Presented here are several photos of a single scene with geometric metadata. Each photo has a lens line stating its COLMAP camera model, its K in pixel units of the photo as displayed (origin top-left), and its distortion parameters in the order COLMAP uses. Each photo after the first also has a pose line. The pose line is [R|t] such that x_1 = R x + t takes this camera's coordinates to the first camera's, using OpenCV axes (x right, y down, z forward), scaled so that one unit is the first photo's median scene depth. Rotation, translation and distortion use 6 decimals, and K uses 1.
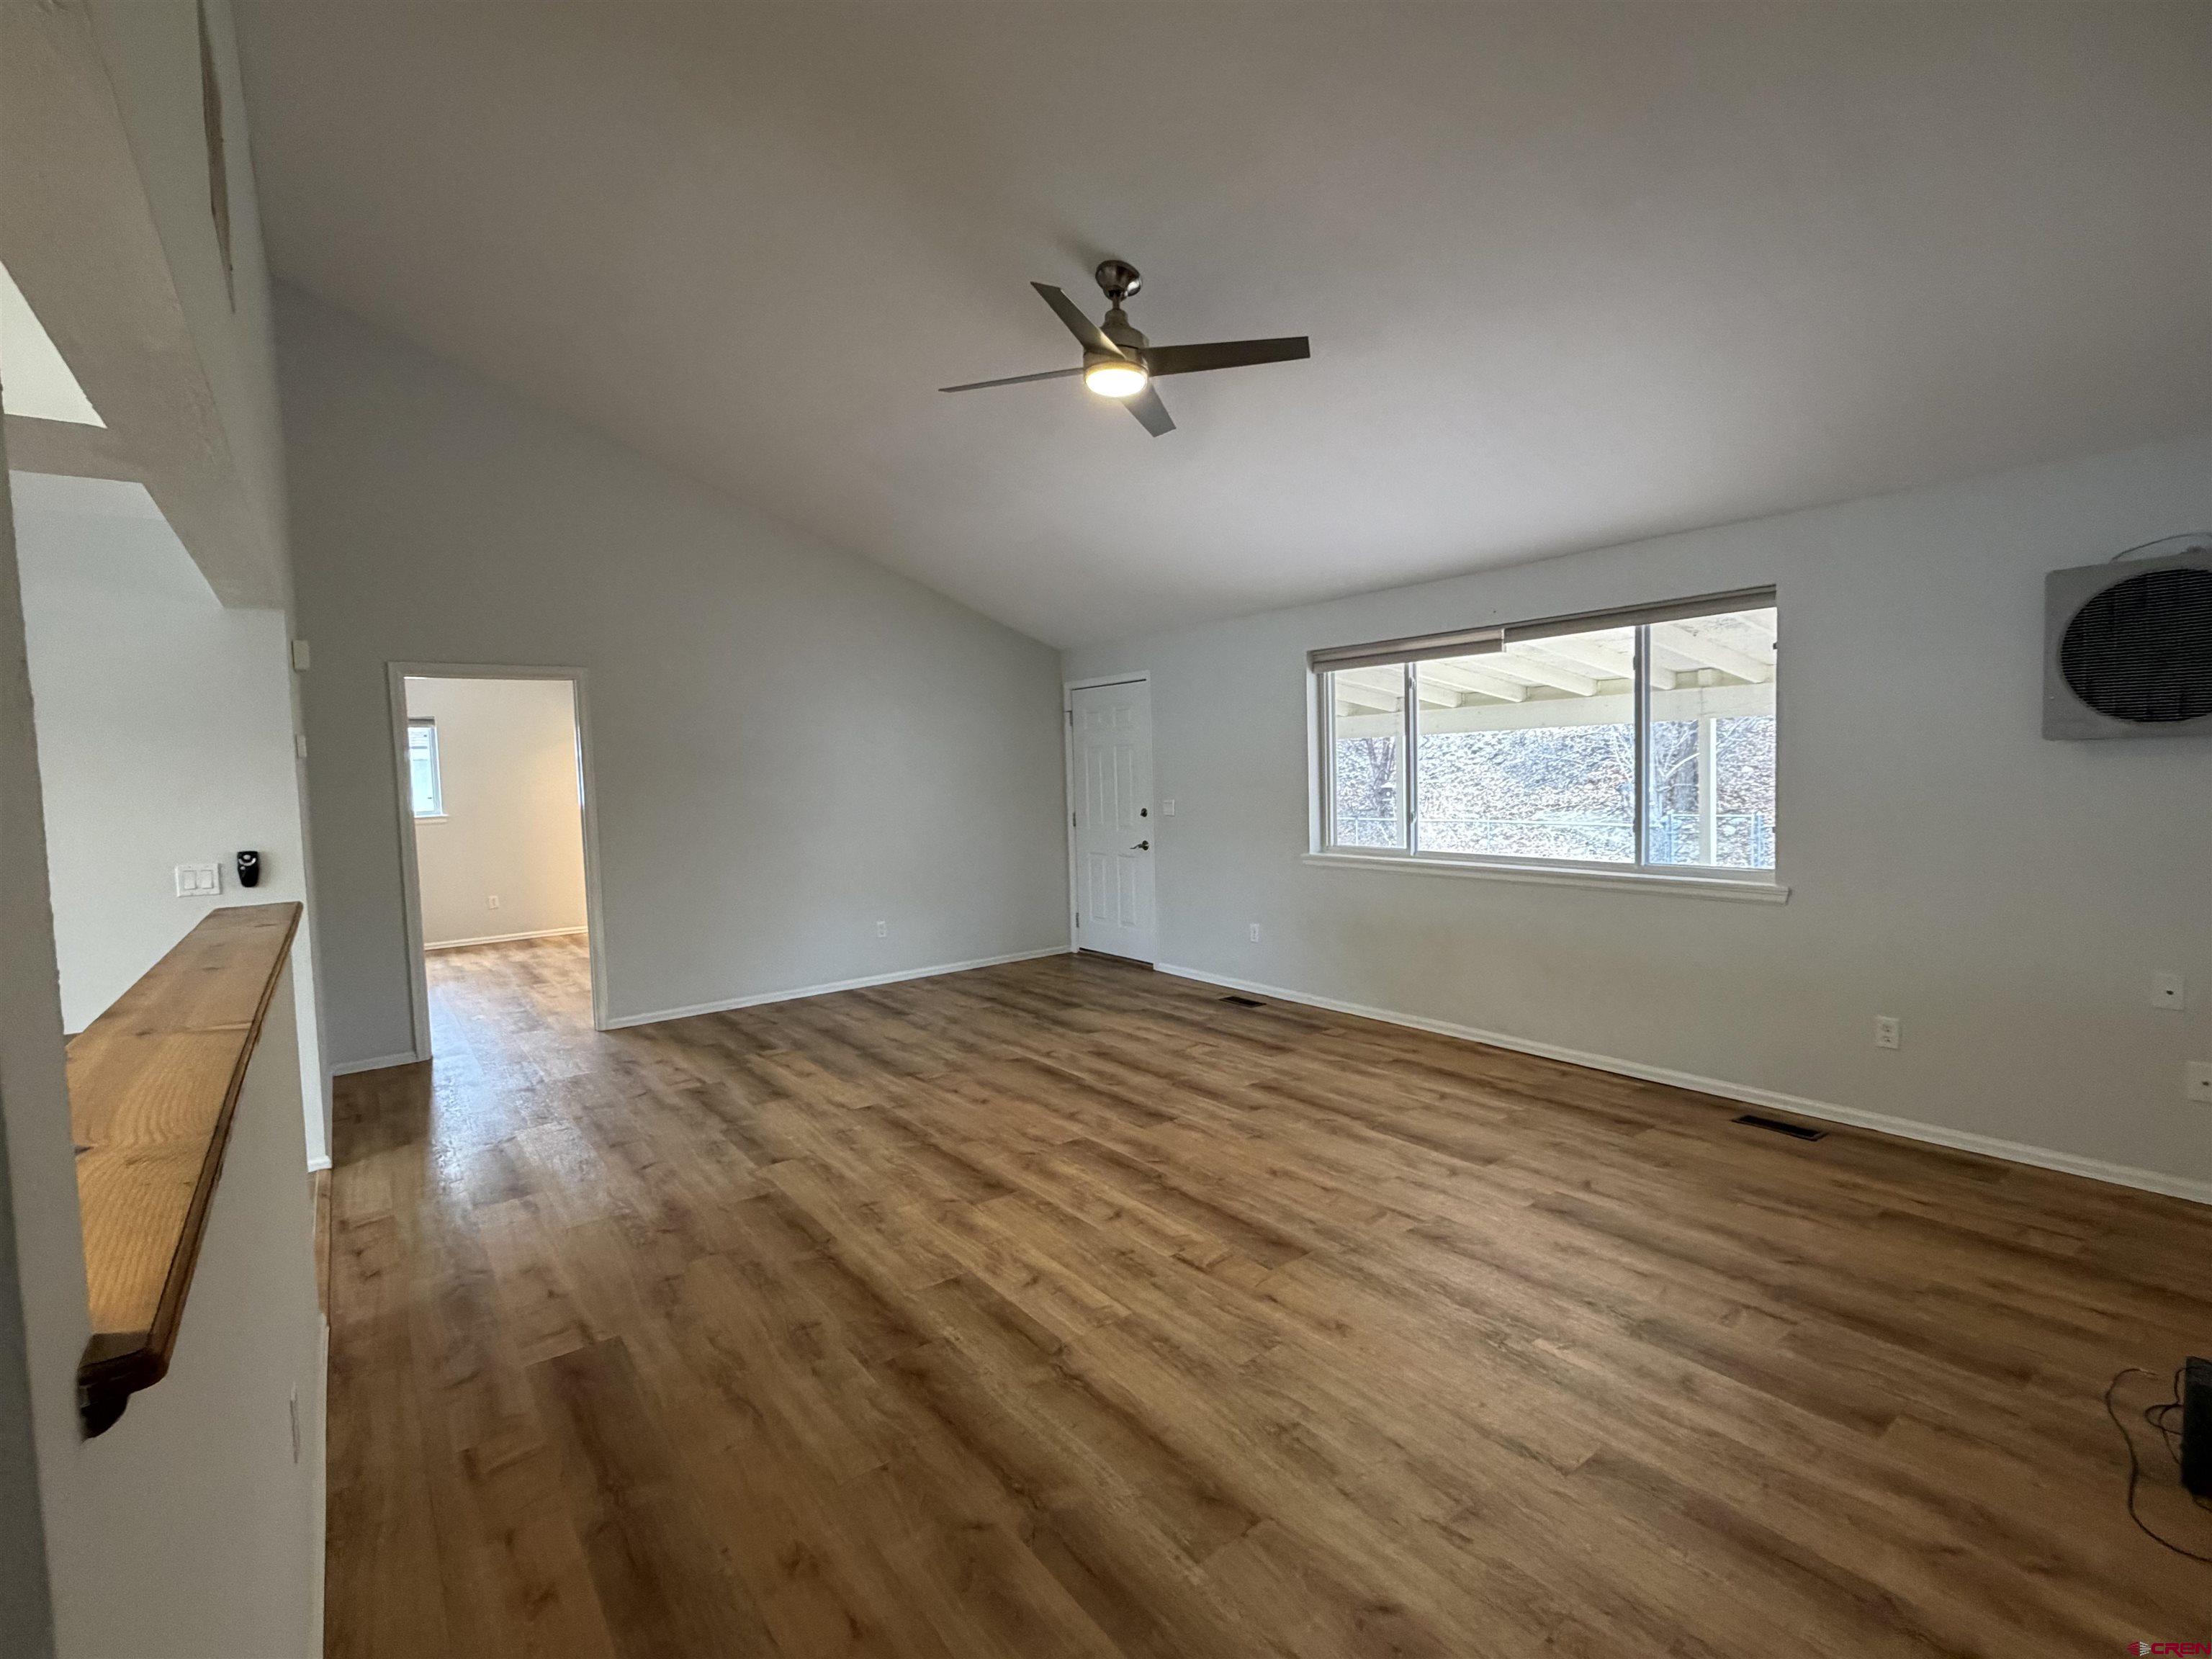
lens RADIAL K [[1016.4, 0, 1113.5], [0, 1016.4, 826.7], [0, 0, 1]] dist [-0.001291, -0.000330]
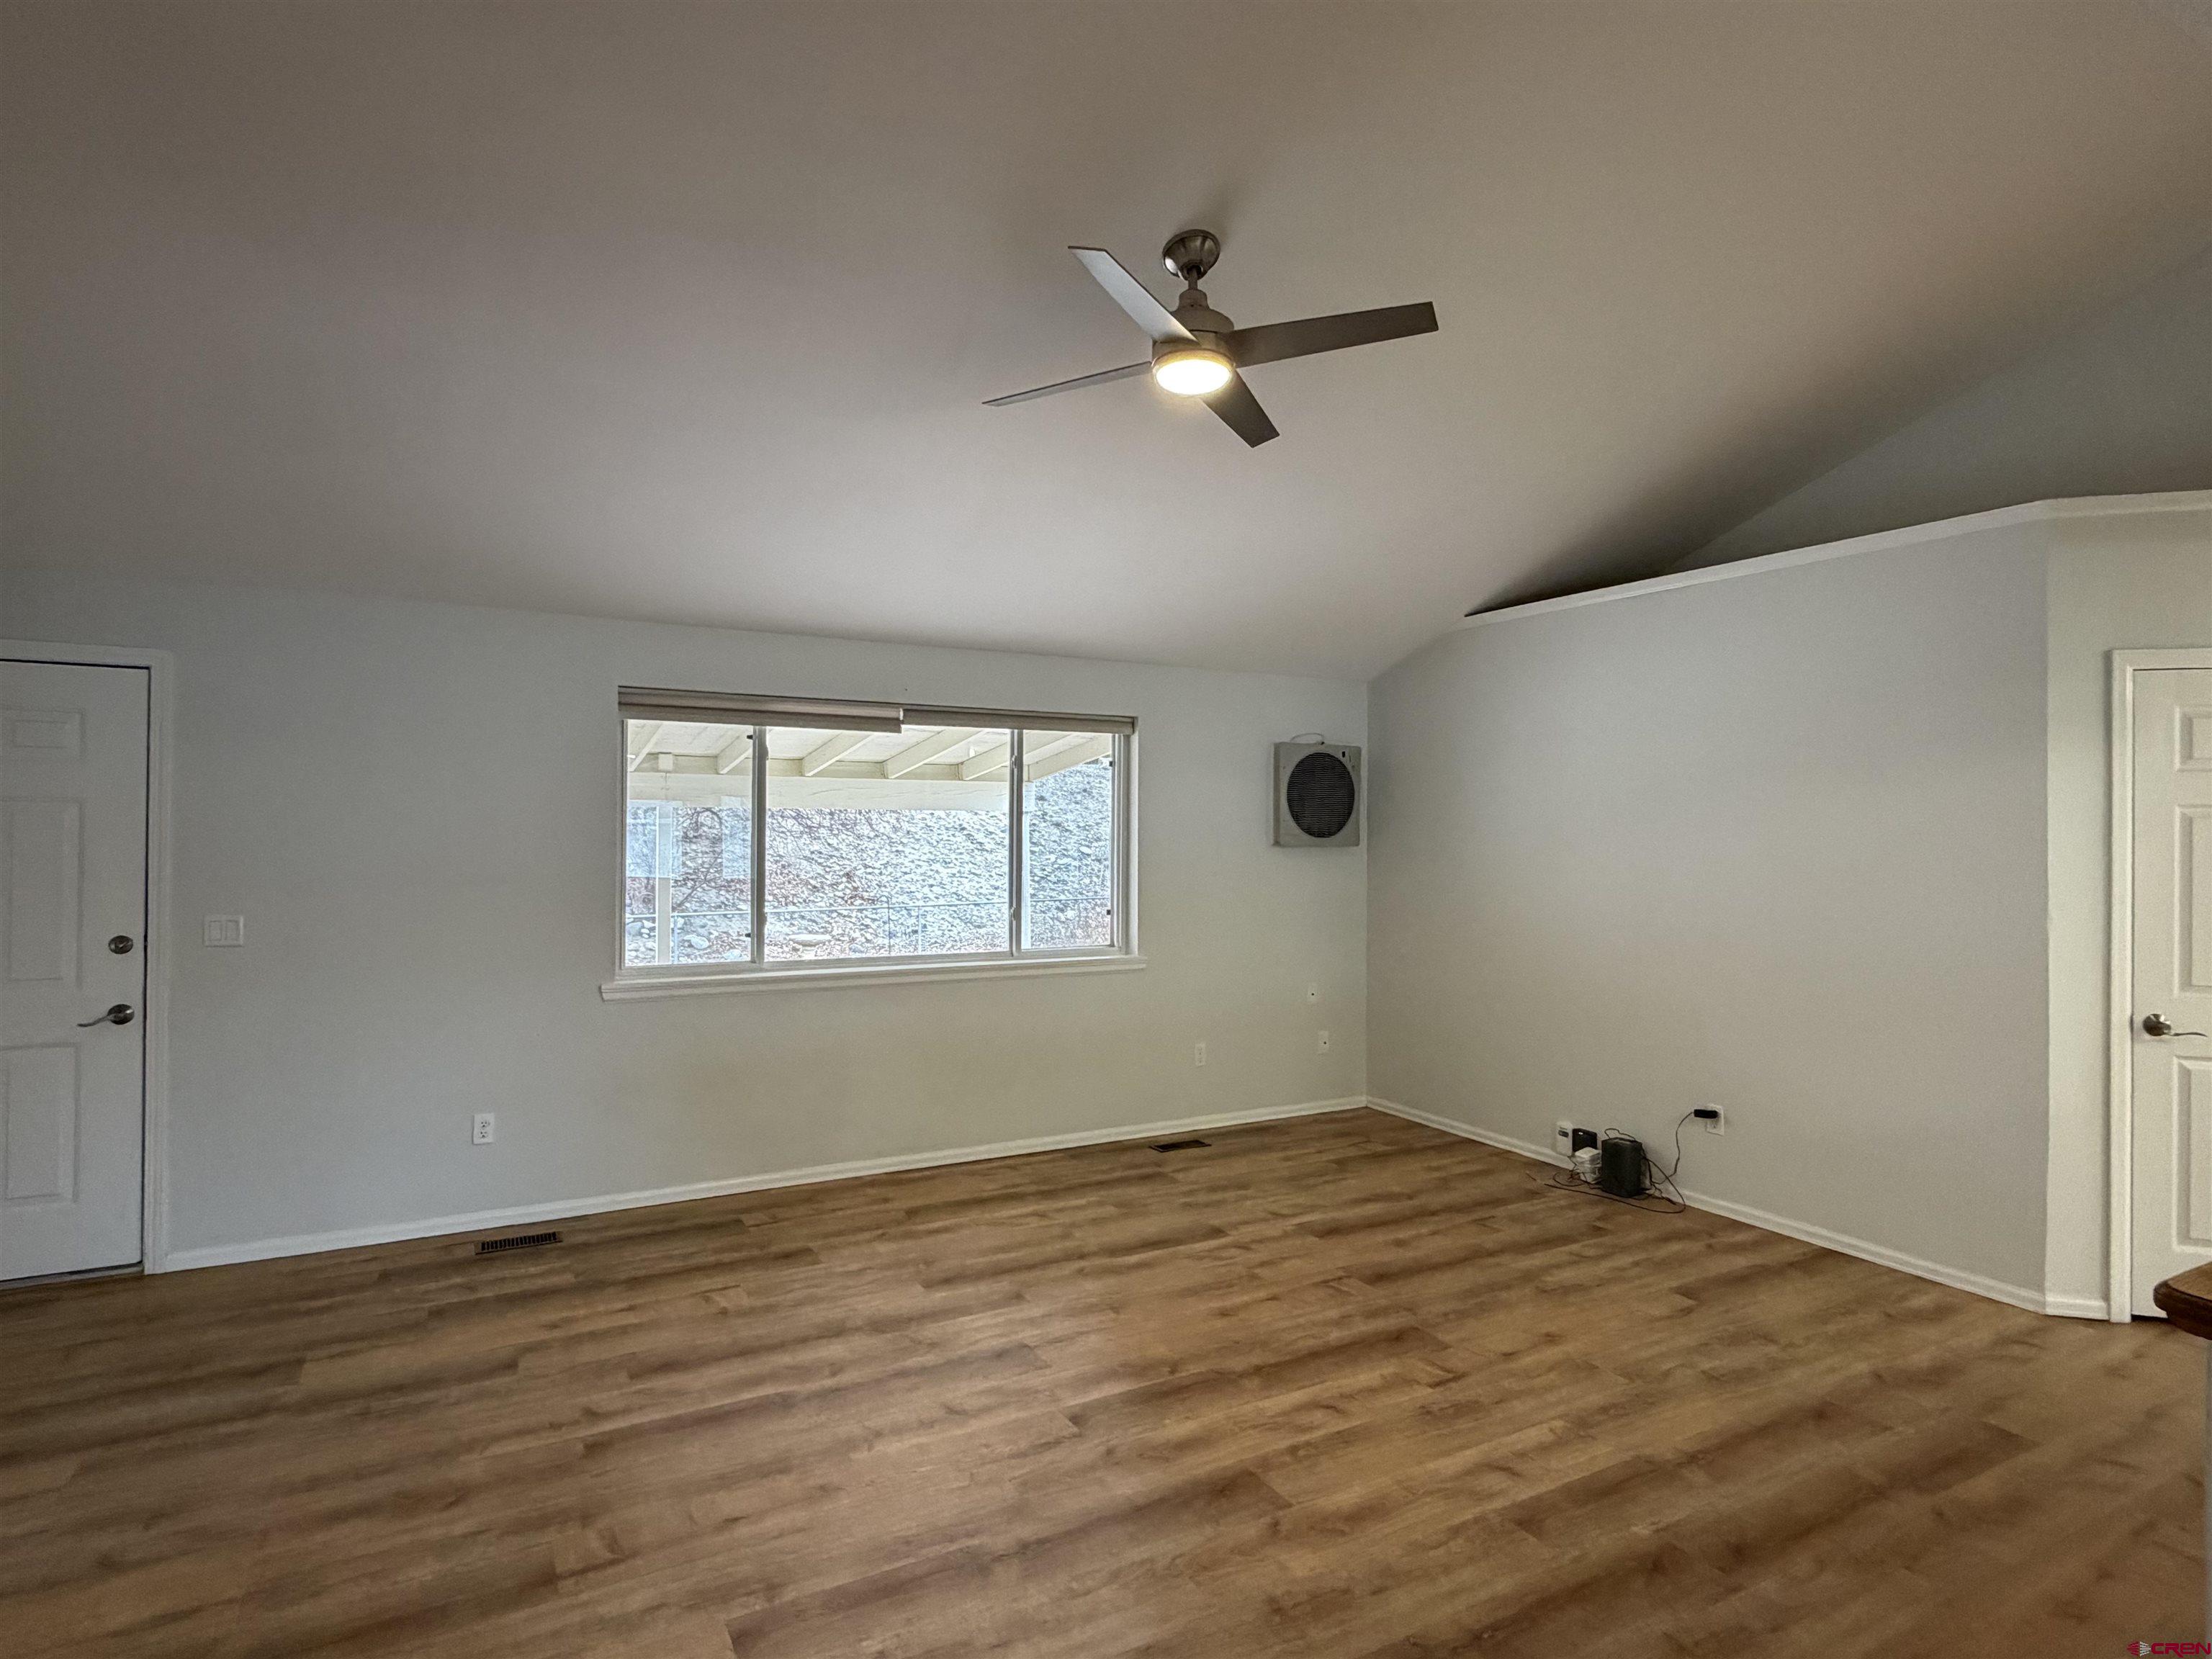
lens RADIAL K [[1175.0, 0, 1106.0], [0, 1175.0, 829.5], [0, 0, 1]] dist [0.000384, -0.000232]
pose [[0.147094, 0.032809, 0.988578, -0.843549], [0.046967, 0.998091, -0.040113, -0.045025], [-0.988007, 0.052331, 0.145272, 0.882181]]
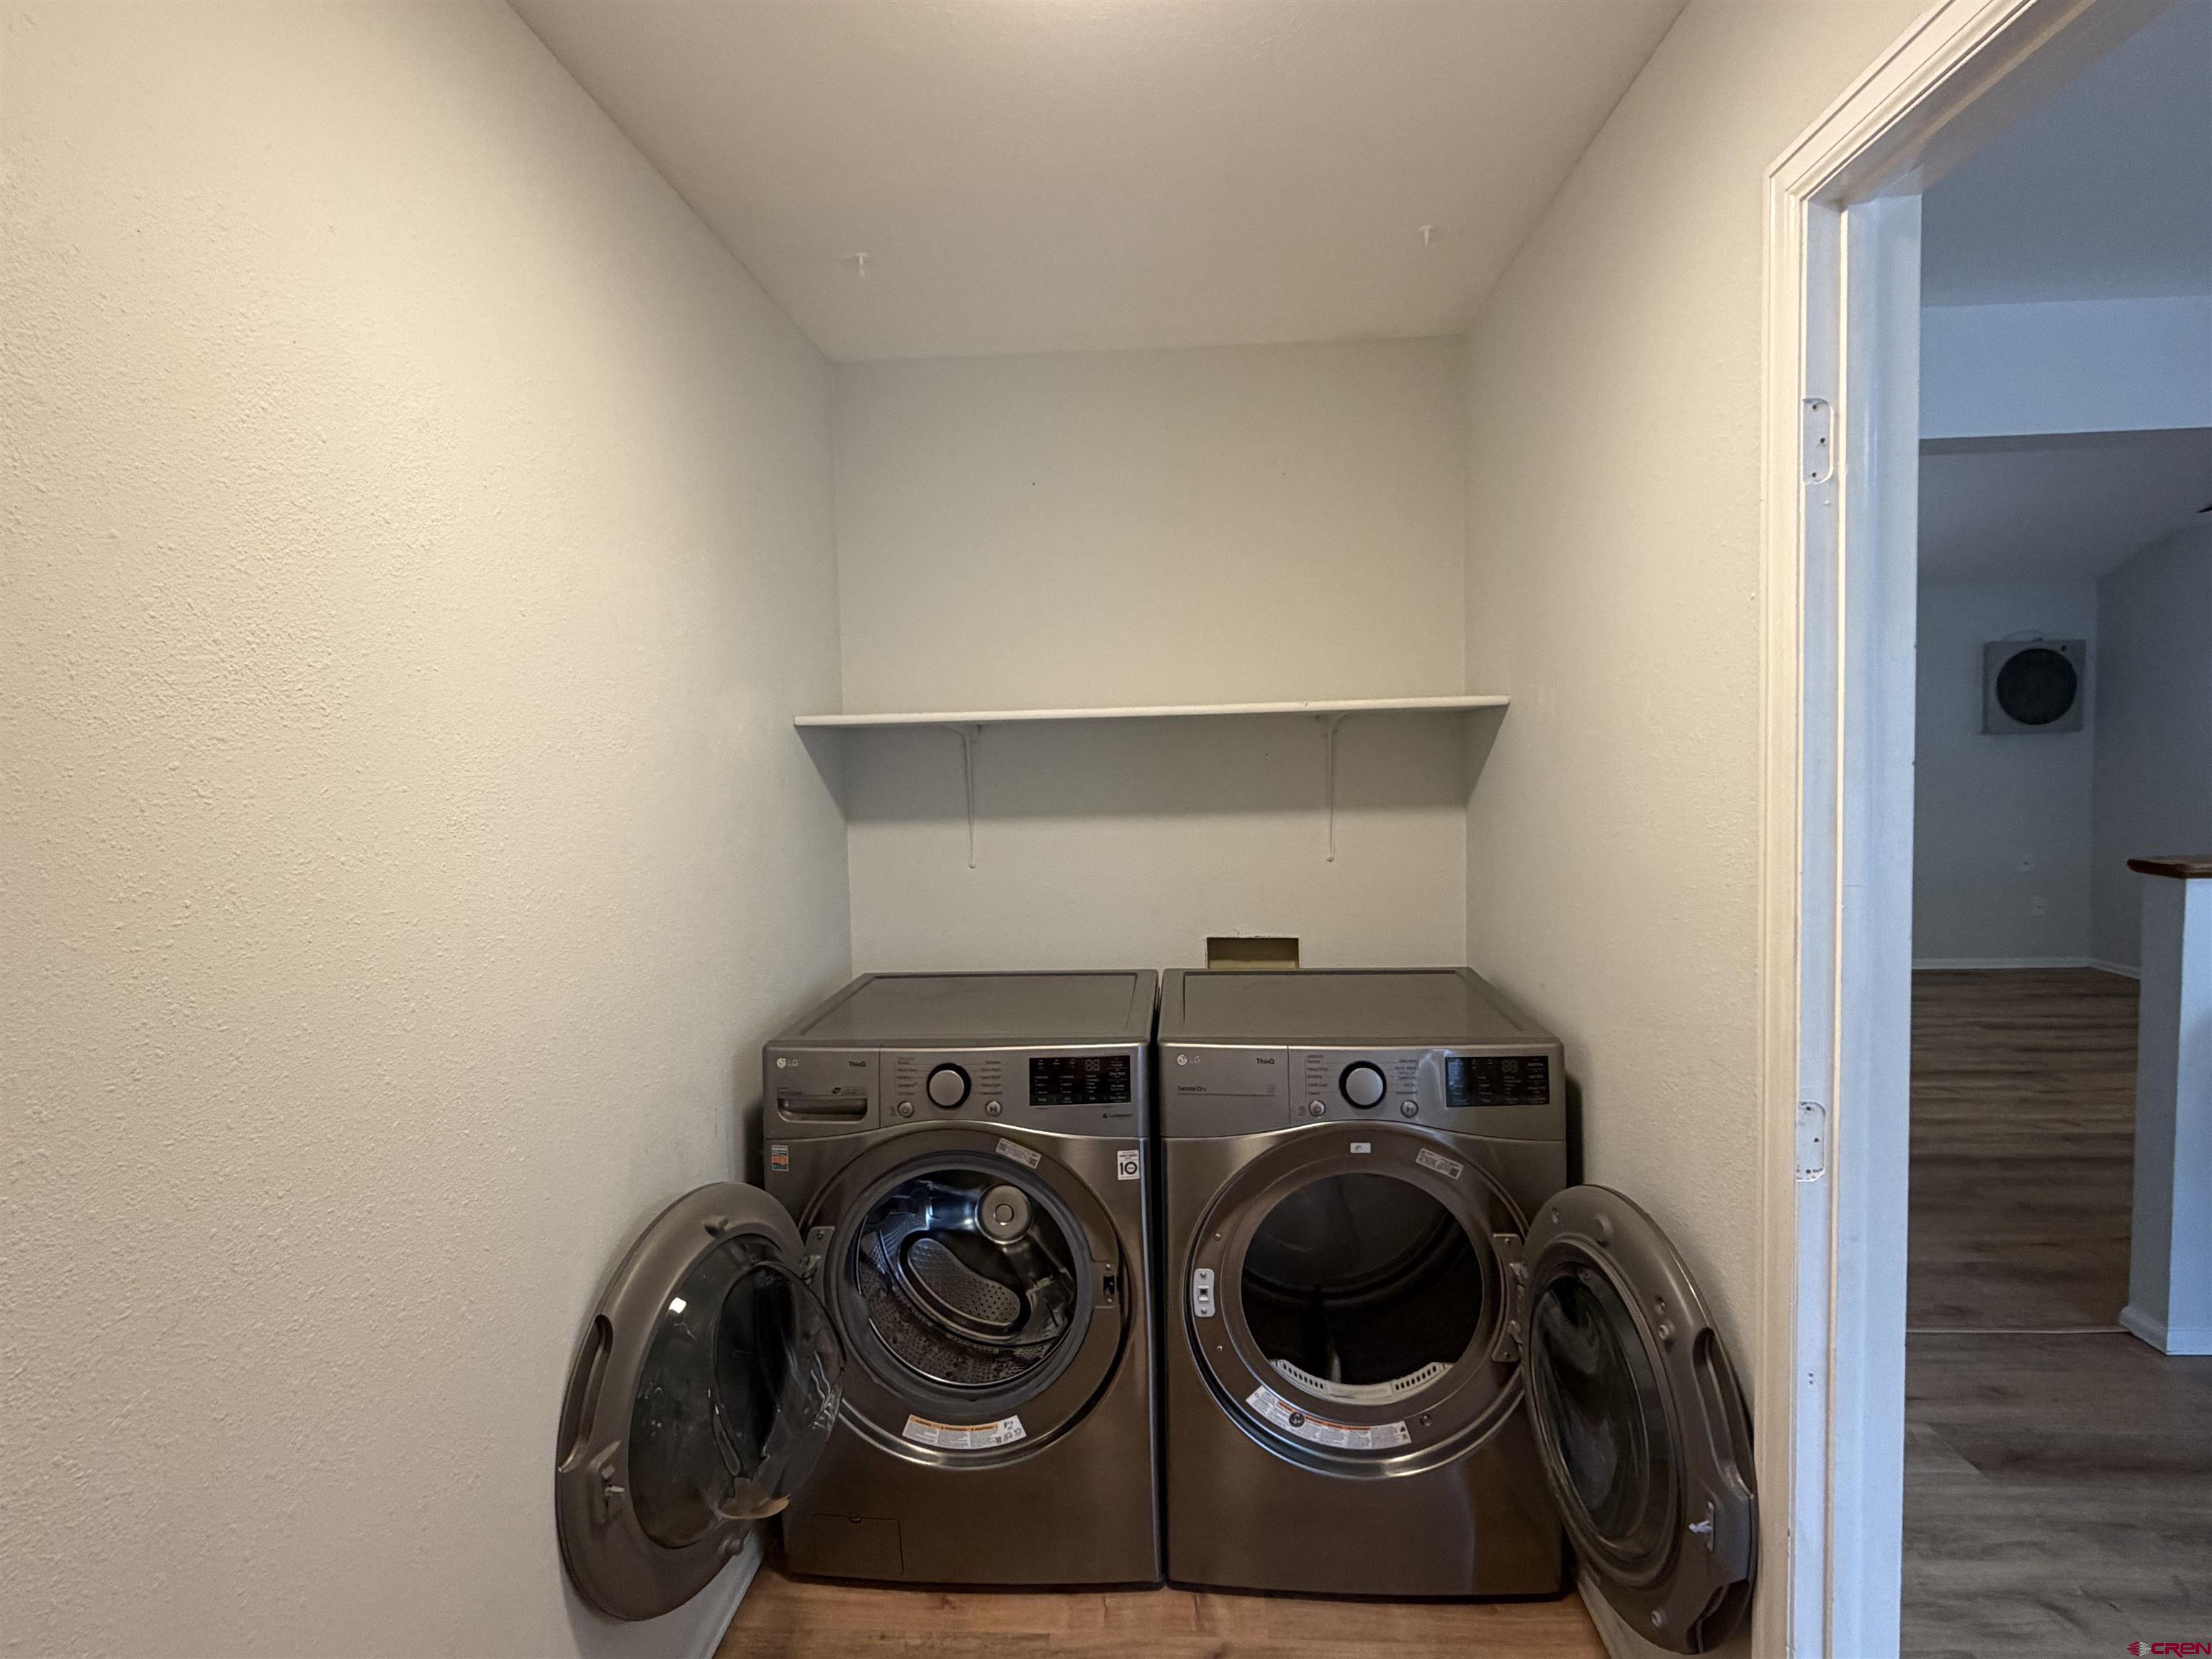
lens RADIAL K [[1193.4, 0, 1107.0], [0, 1193.4, 840.7], [0, 0, 1]] dist [0.002422, 0.000773]
pose [[0.650919, -0.050495, 0.757466, -1.580852], [0.053784, 0.998346, 0.020335, -0.018533], [-0.757240, 0.027503, 0.652557, 0.702672]]
